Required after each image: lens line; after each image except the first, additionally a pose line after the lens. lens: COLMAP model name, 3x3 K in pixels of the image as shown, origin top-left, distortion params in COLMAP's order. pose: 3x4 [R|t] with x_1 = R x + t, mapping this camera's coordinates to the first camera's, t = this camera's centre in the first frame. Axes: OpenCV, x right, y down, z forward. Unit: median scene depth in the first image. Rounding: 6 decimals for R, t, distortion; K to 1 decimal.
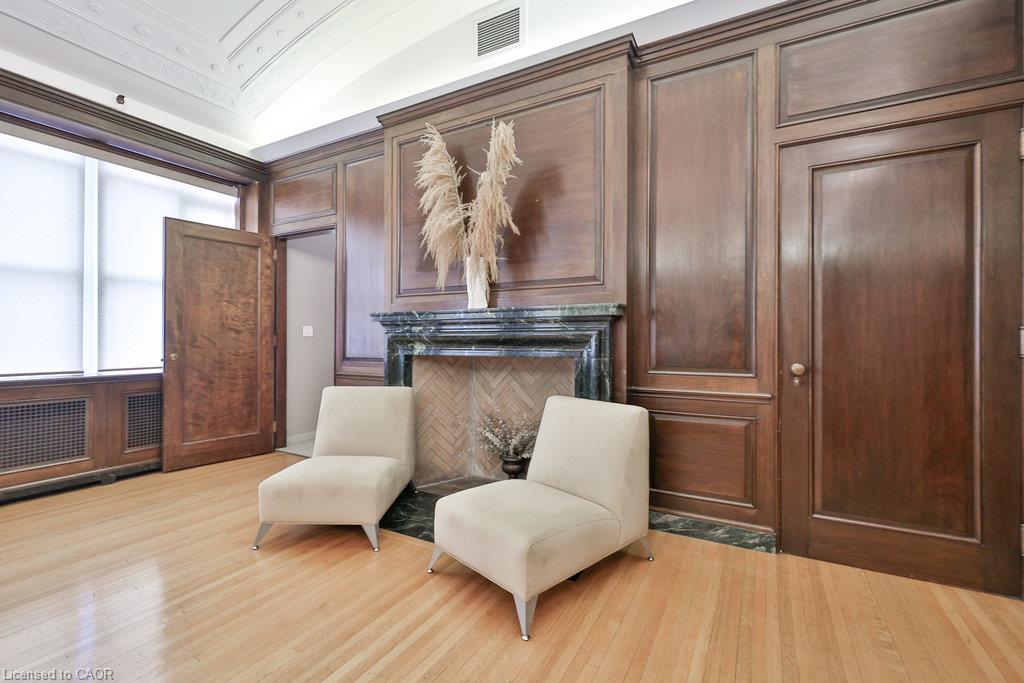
lens RADIAL K [[420.3, 0, 515.4], [0, 420.3, 327.2], [0, 0, 1]] dist [0.000812, 0.000105]
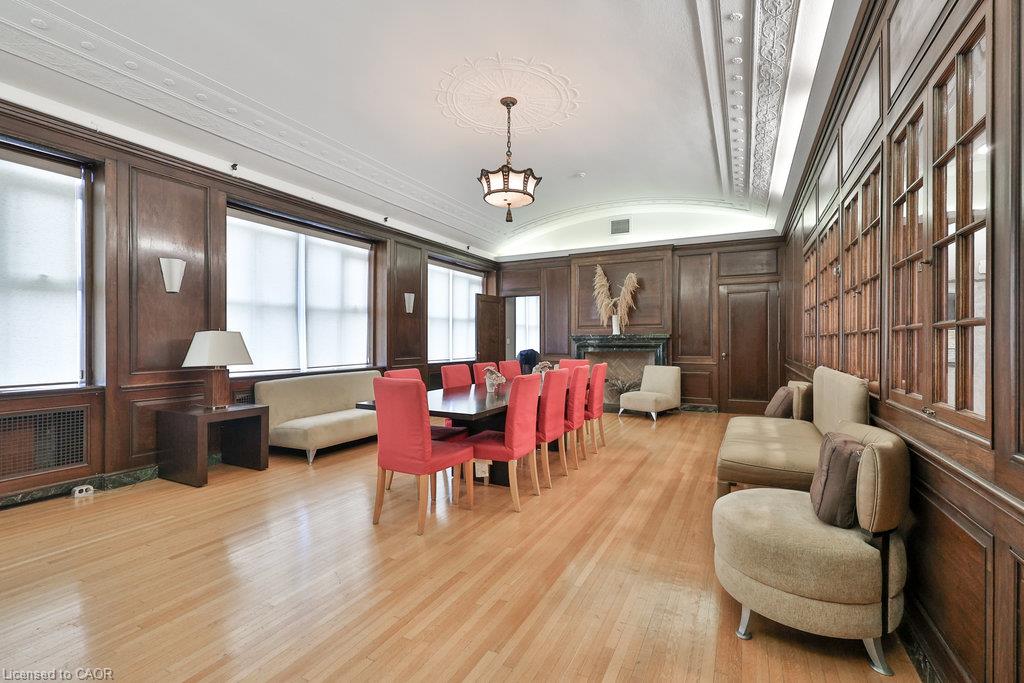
lens RADIAL K [[438.9, 0, 512.0], [0, 438.9, 341.5], [0, 0, 1]] dist [-0.042446, -0.000050]
pose [[0.994240, 0.003576, 0.107113, -1.037984], [-0.004079, 0.999982, 0.004477, -0.009149], [-0.107095, -0.004888, 0.994237, -1.695979]]
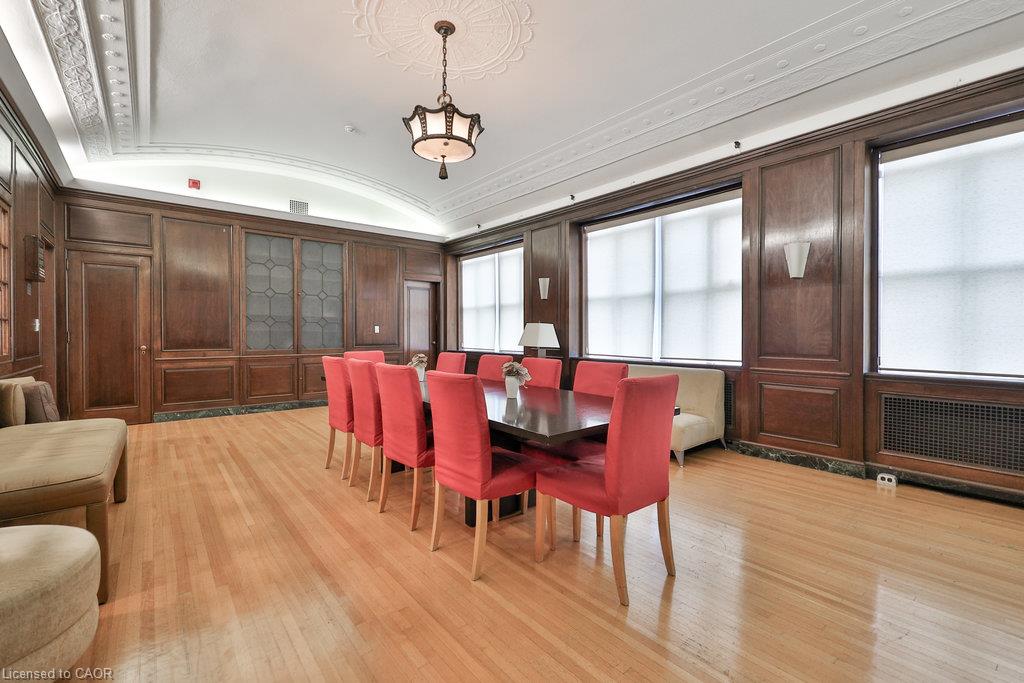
lens RADIAL K [[427.6, 0, 512.3], [0, 427.6, 336.3], [0, 0, 1]] dist [-0.000743, -0.000258]
pose [[-0.269618, 0.010592, -0.962909, 2.637171], [0.007959, 0.999930, 0.008771, 0.048856], [0.962934, -0.005299, -0.269684, 4.193074]]
